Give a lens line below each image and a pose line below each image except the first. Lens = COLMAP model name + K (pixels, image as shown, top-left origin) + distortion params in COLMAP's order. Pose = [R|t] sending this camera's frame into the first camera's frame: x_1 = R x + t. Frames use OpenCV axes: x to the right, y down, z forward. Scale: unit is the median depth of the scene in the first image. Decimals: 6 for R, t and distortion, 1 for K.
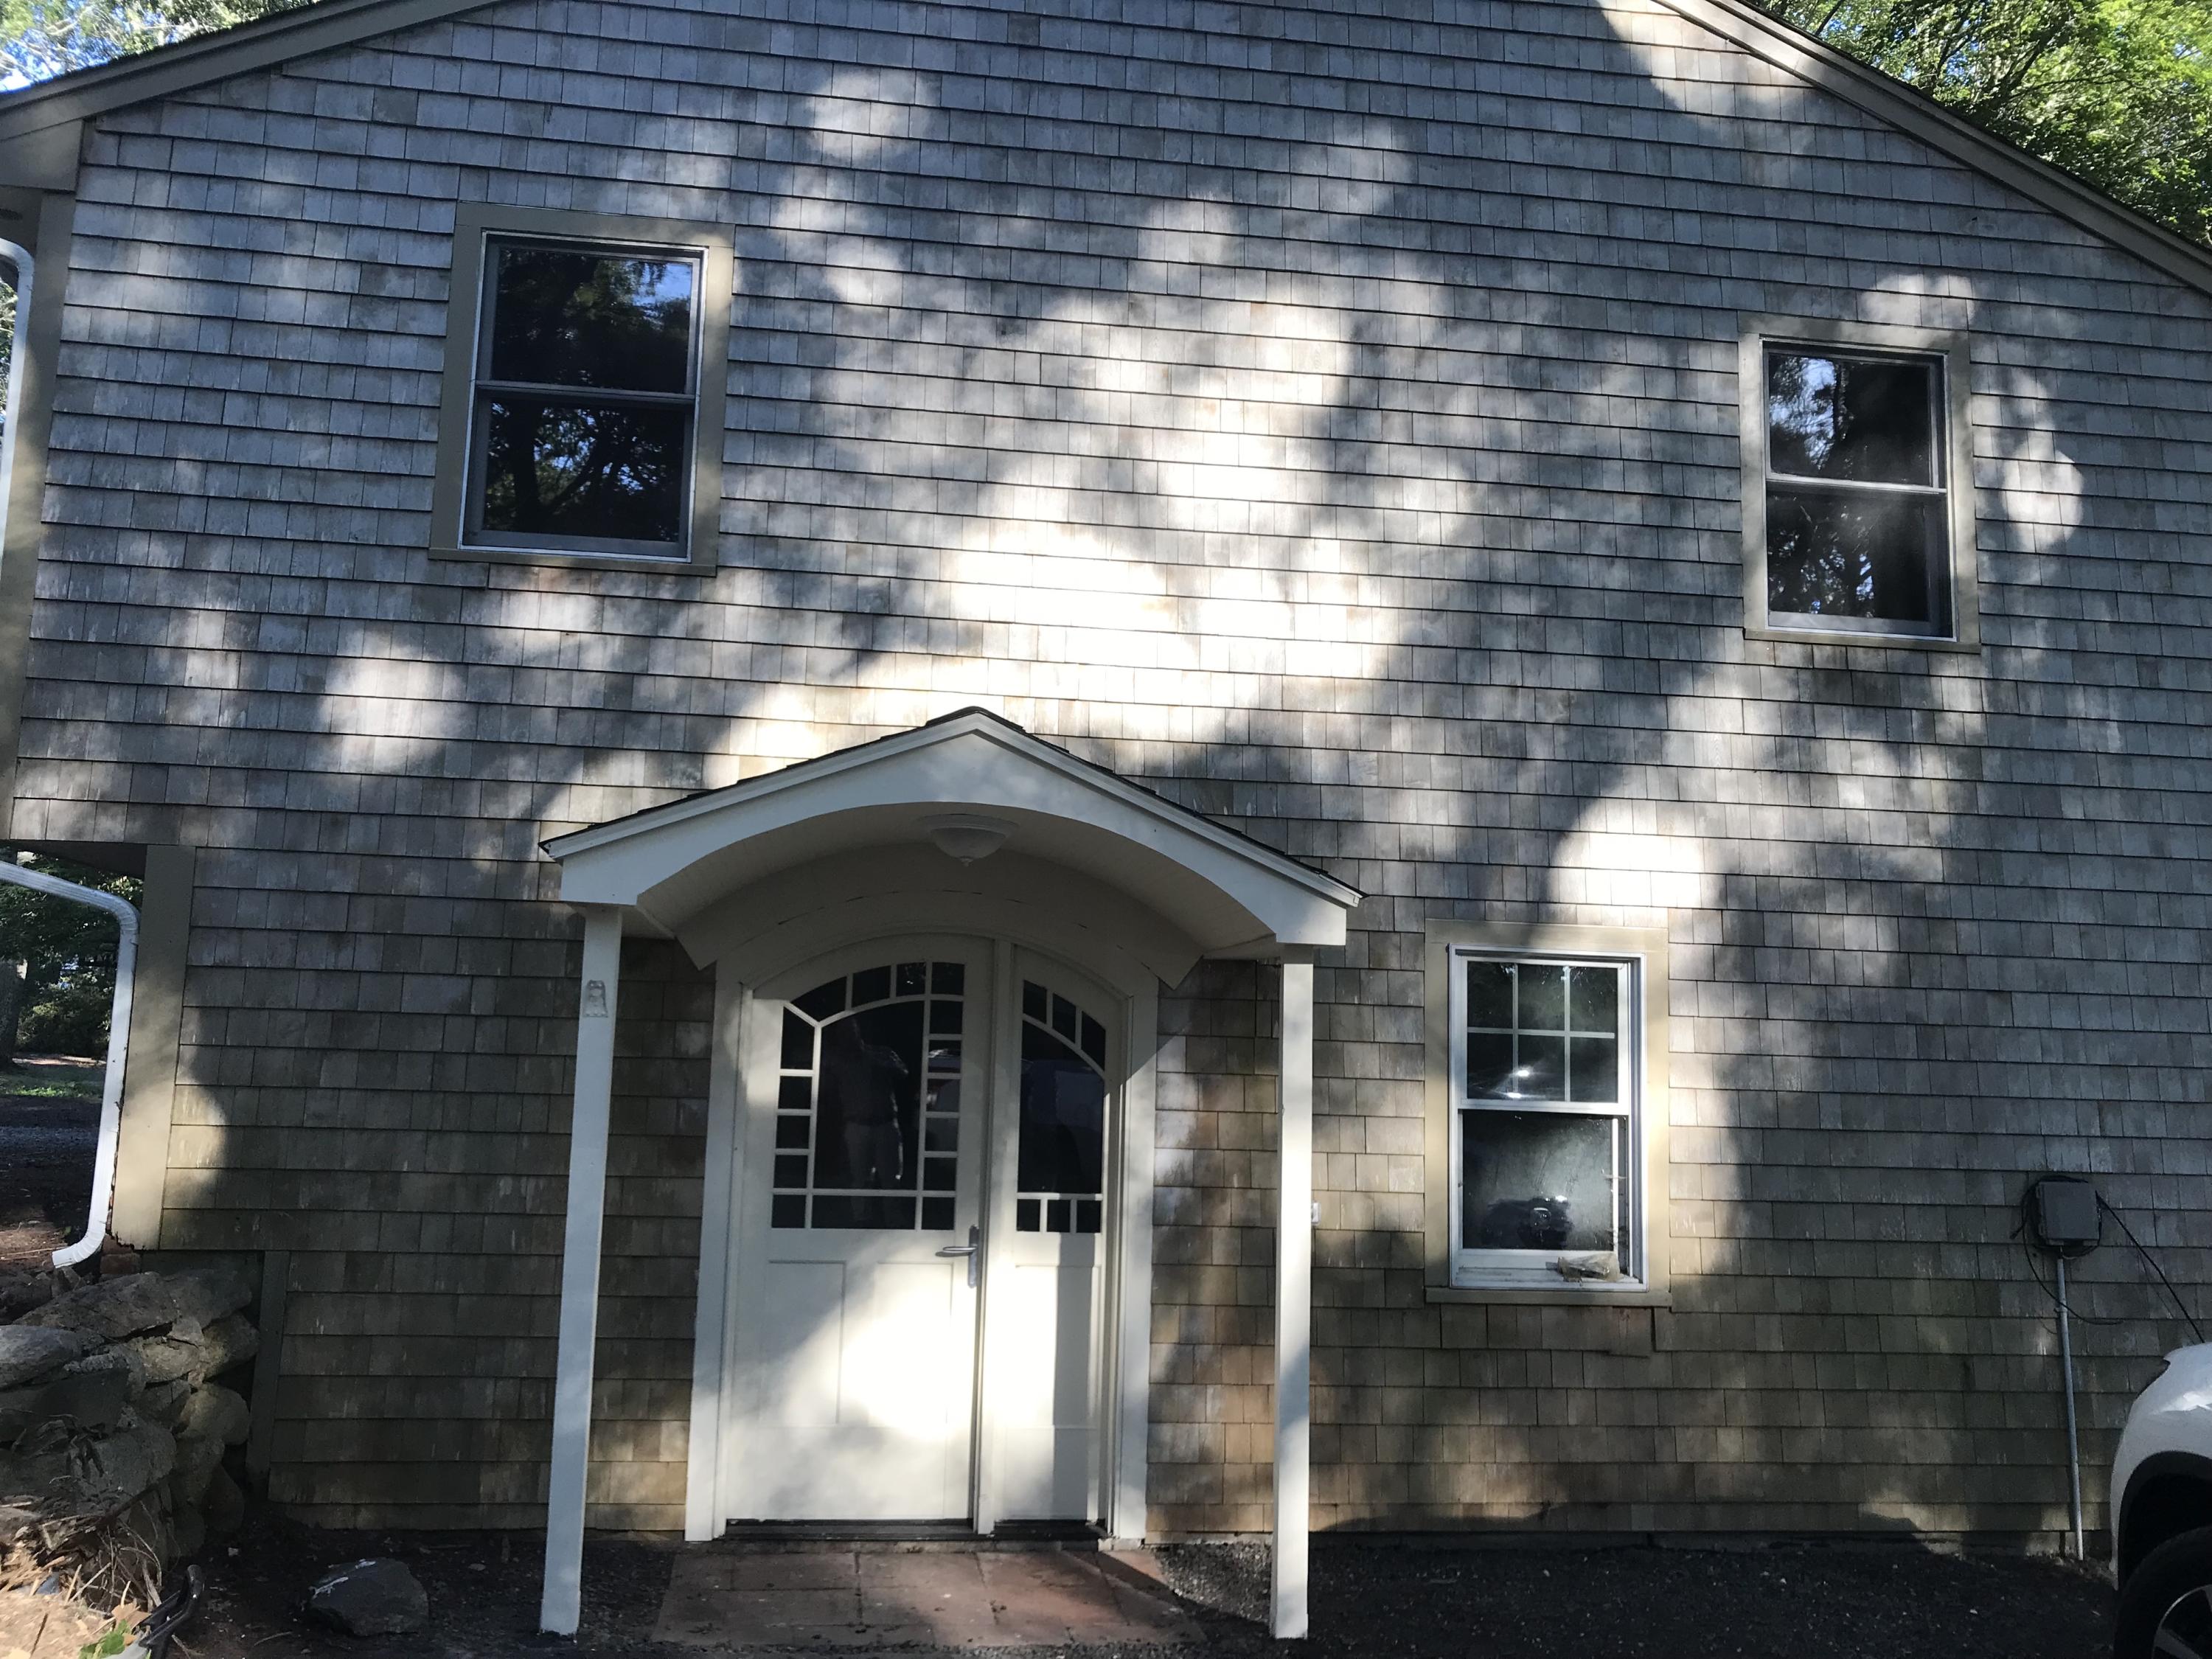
lens RADIAL K [[1827.4, 0, 1106.0], [0, 1827.4, 829.5], [0, 0, 1]] dist [0.025874, -0.001742]
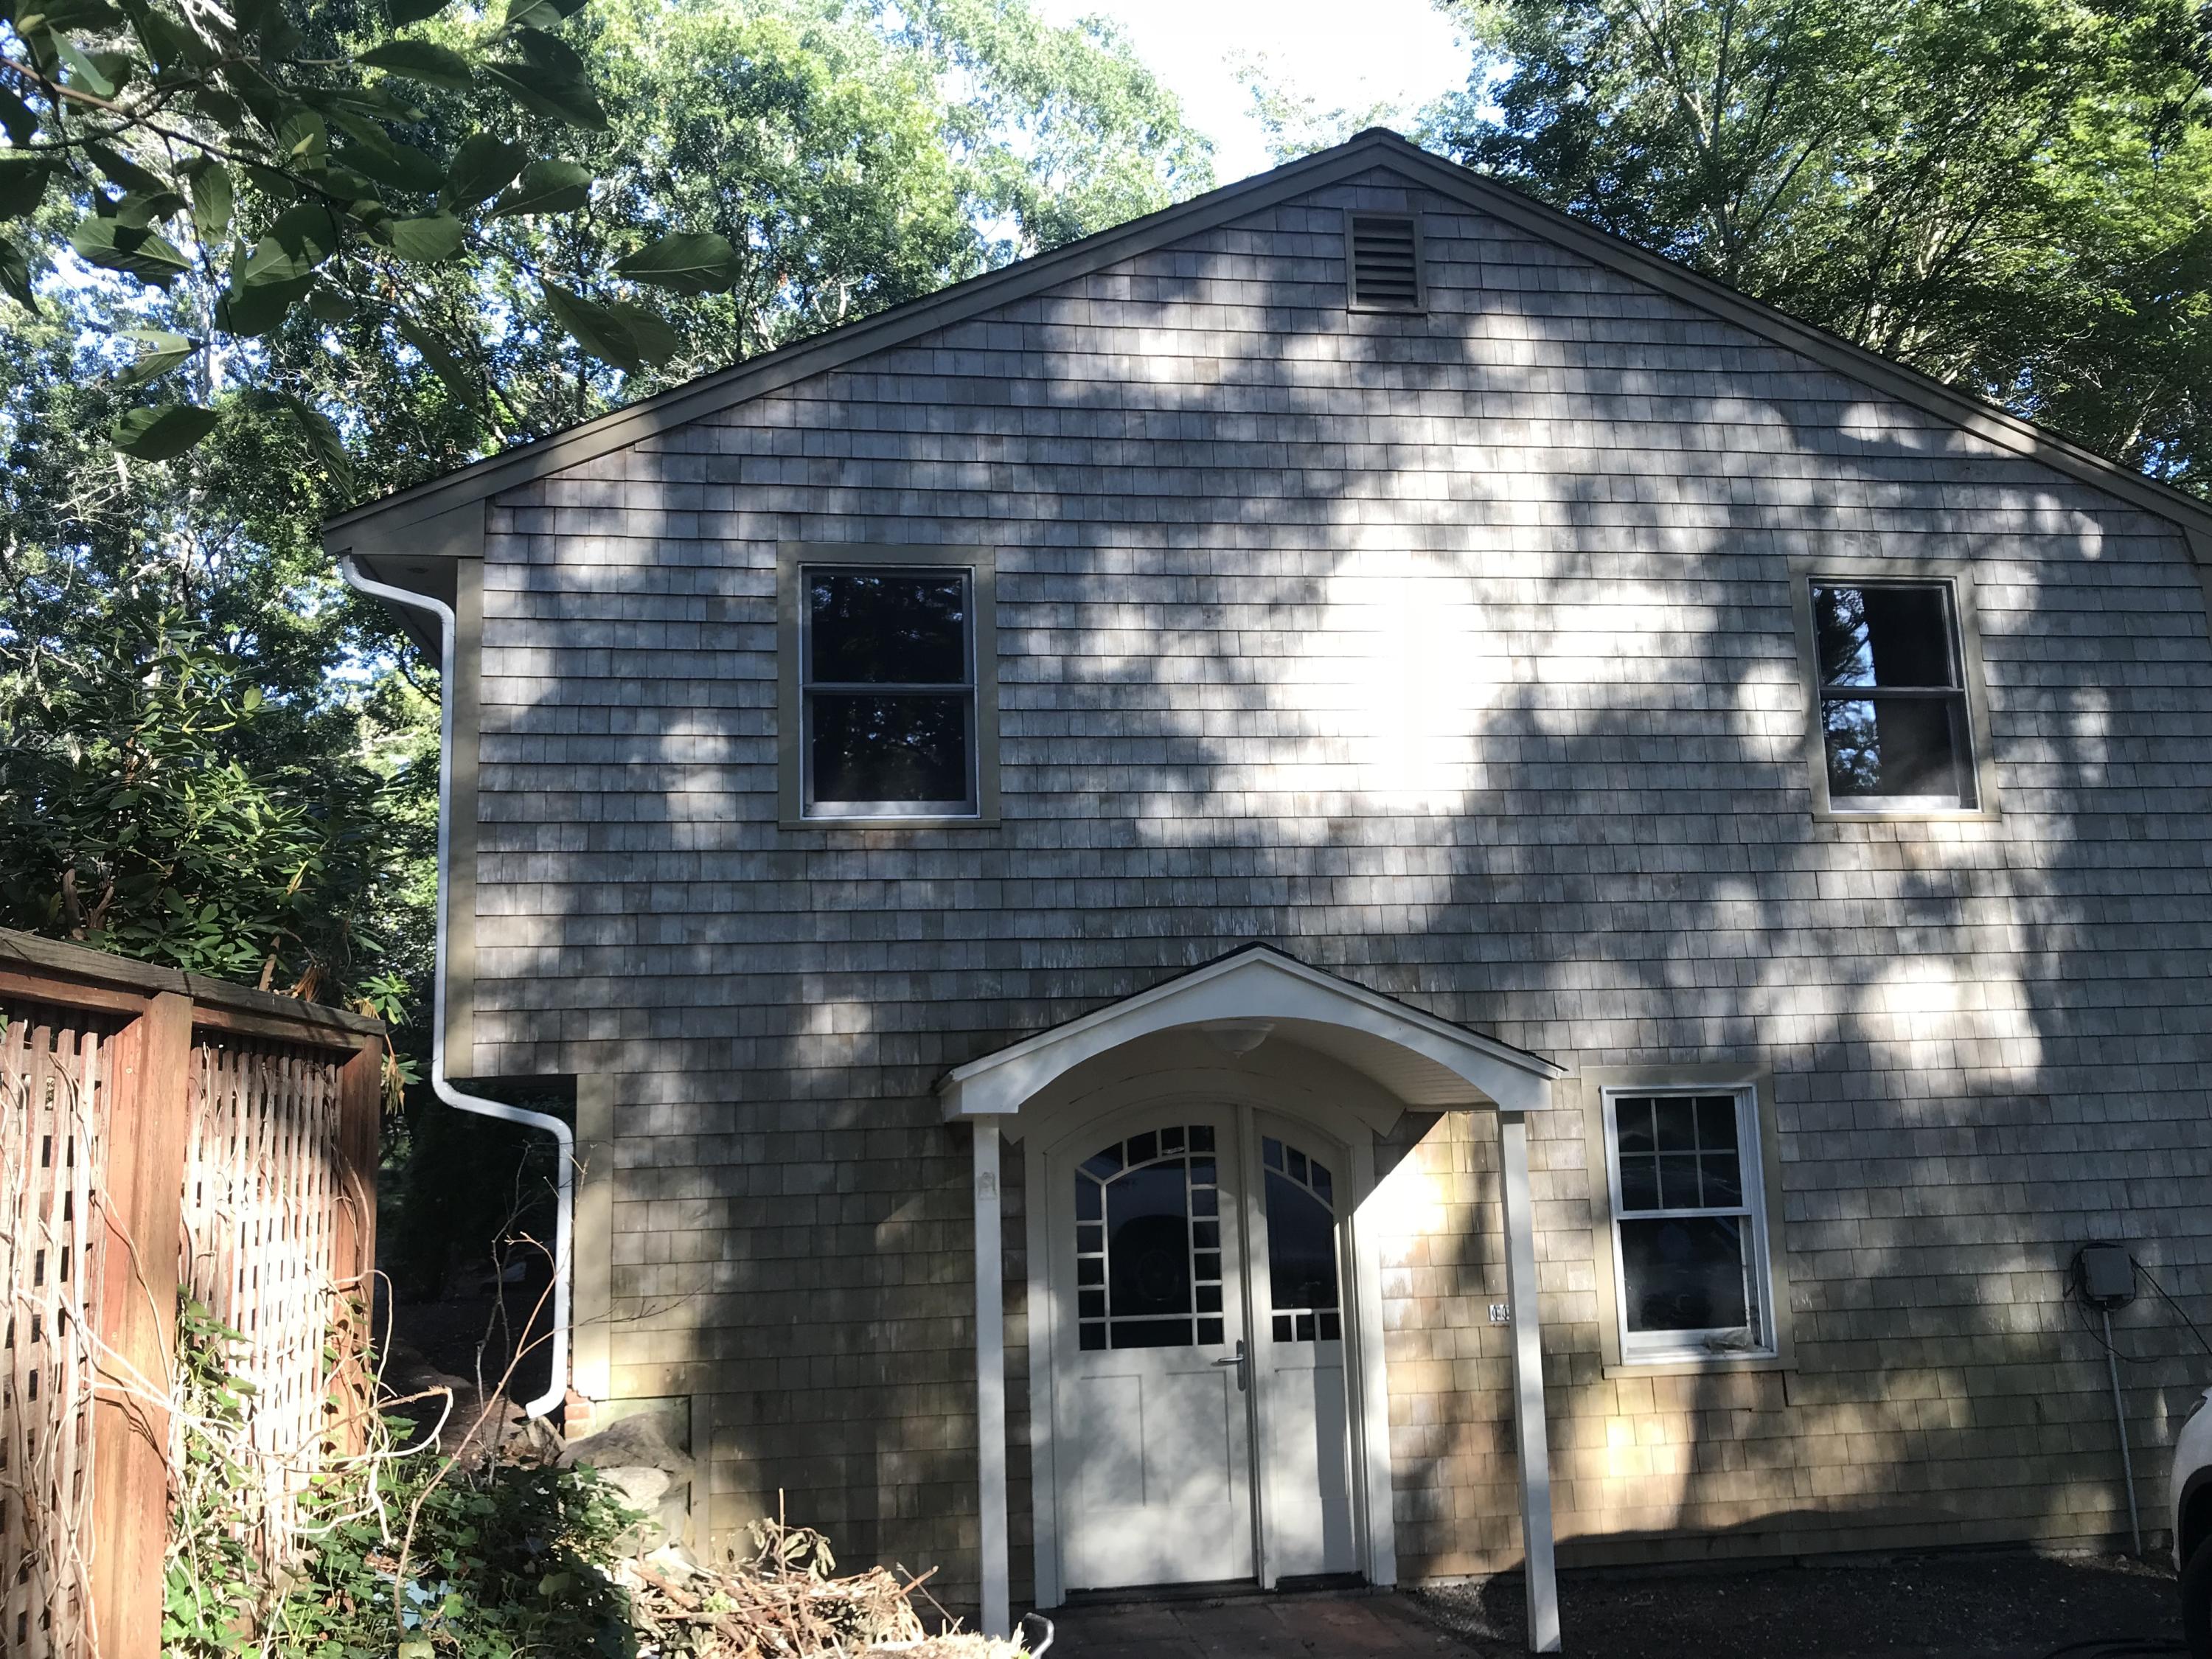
lens RADIAL K [[1848.0, 0, 1087.0], [0, 1848.0, 831.8], [0, 0, 1]] dist [0.030983, -0.021816]
pose [[0.998263, -0.057007, 0.014903, -0.169776], [0.057489, 0.997760, -0.034194, -0.087365], [-0.012921, 0.034991, 0.999304, -0.259851]]
